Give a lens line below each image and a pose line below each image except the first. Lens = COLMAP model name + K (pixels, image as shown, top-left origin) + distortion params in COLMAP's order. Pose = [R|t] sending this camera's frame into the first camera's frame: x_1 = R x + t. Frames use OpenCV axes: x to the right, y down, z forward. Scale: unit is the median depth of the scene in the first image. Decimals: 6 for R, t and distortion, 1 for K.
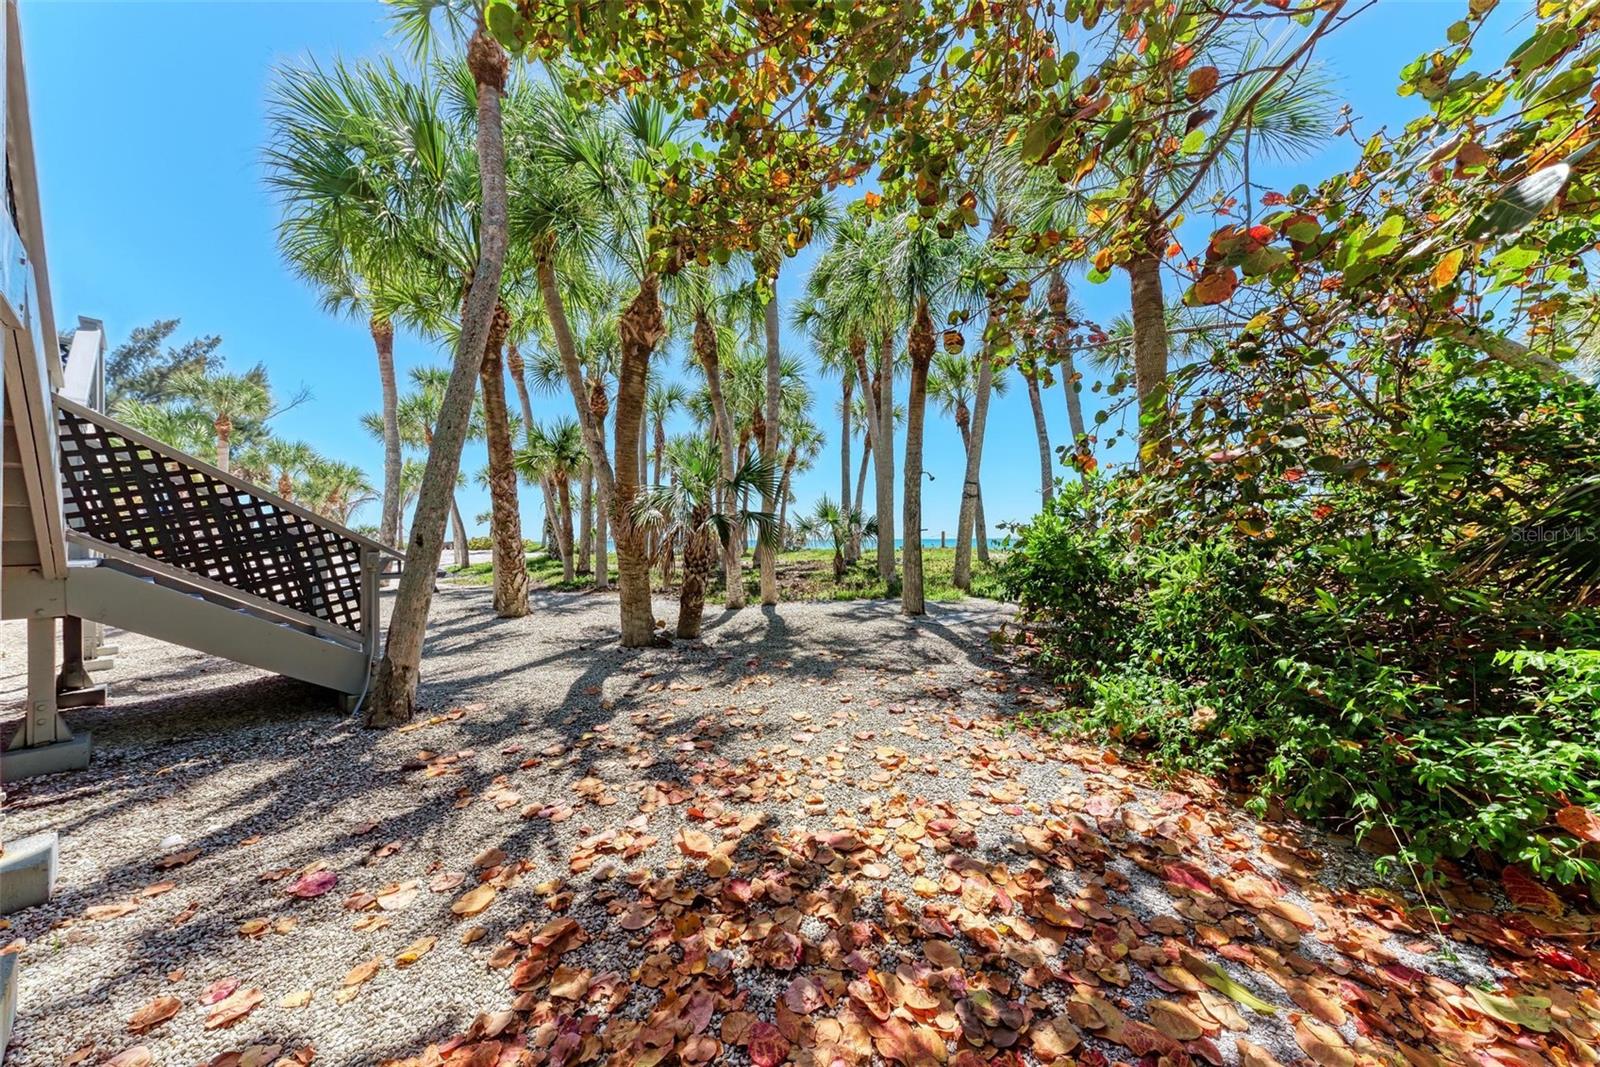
lens RADIAL K [[547.0, 0, 808.6], [0, 547.0, 542.8], [0, 0, 1]] dist [0.009239, -0.000309]
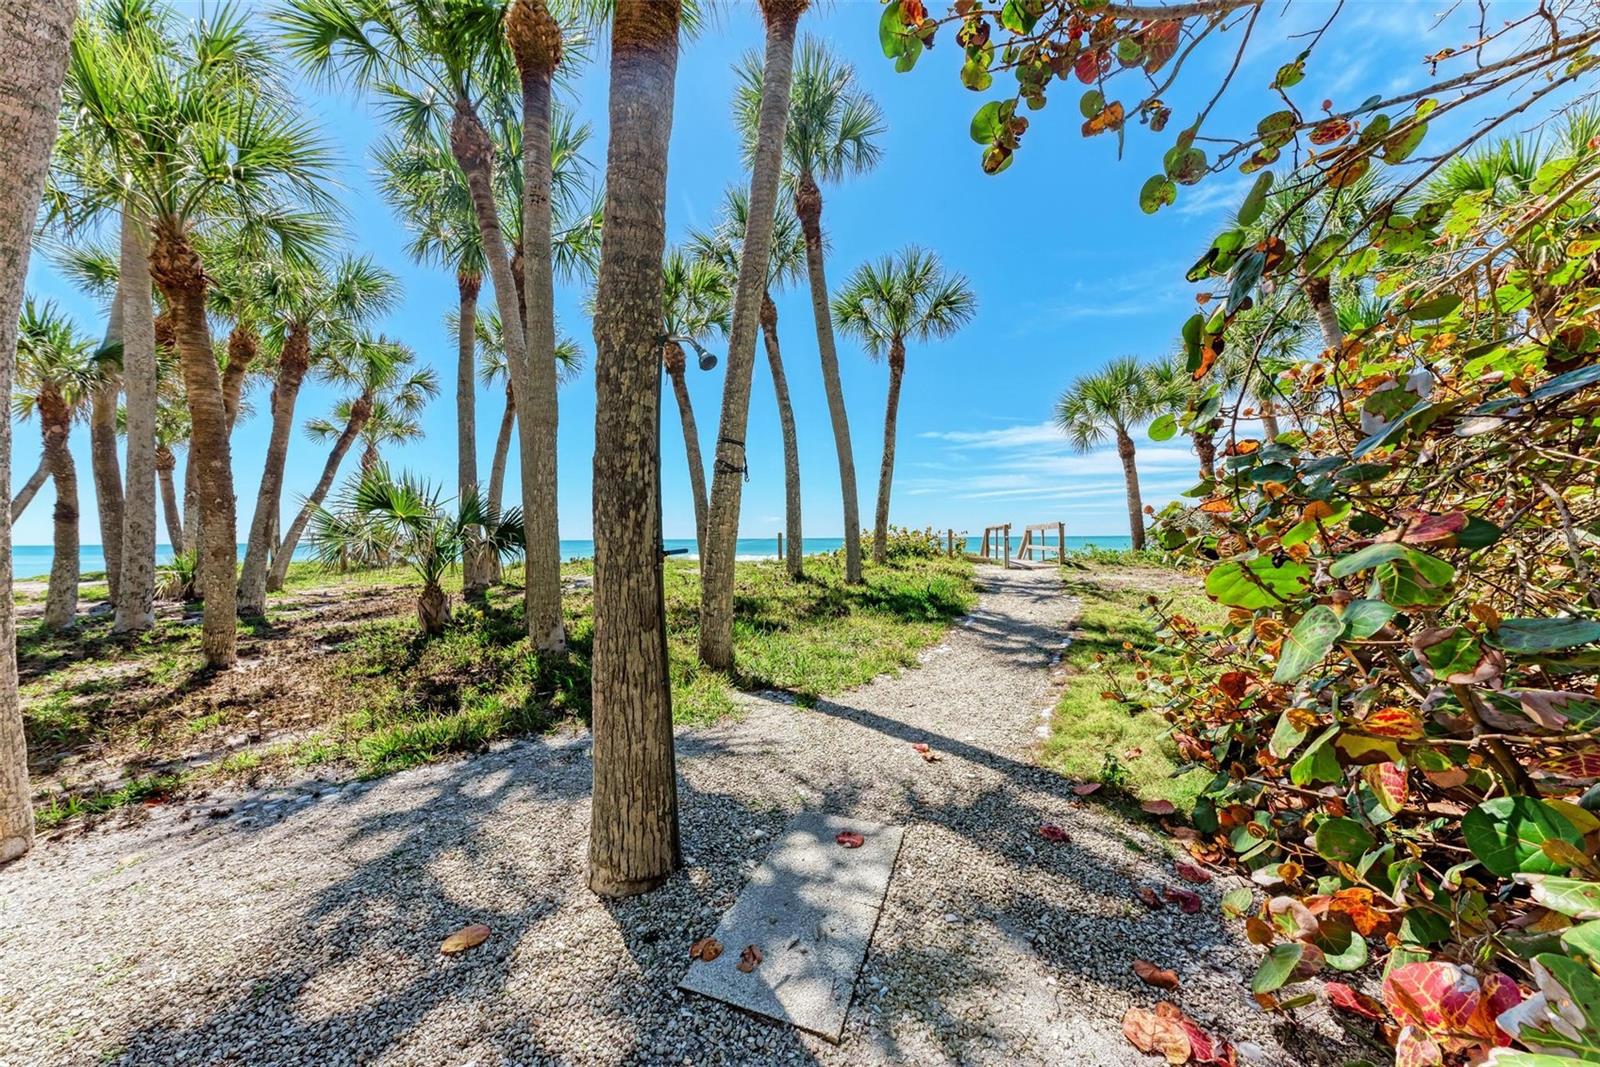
lens RADIAL K [[533.3, 0, 795.6], [0, 533.3, 540.1], [0, 0, 1]] dist [0.011943, -0.000012]
pose [[0.843474, -0.003960, 0.537156, 0.058878], [0.008657, 0.999943, -0.006222, -0.012563], [-0.537100, 0.009898, 0.843460, 0.360659]]
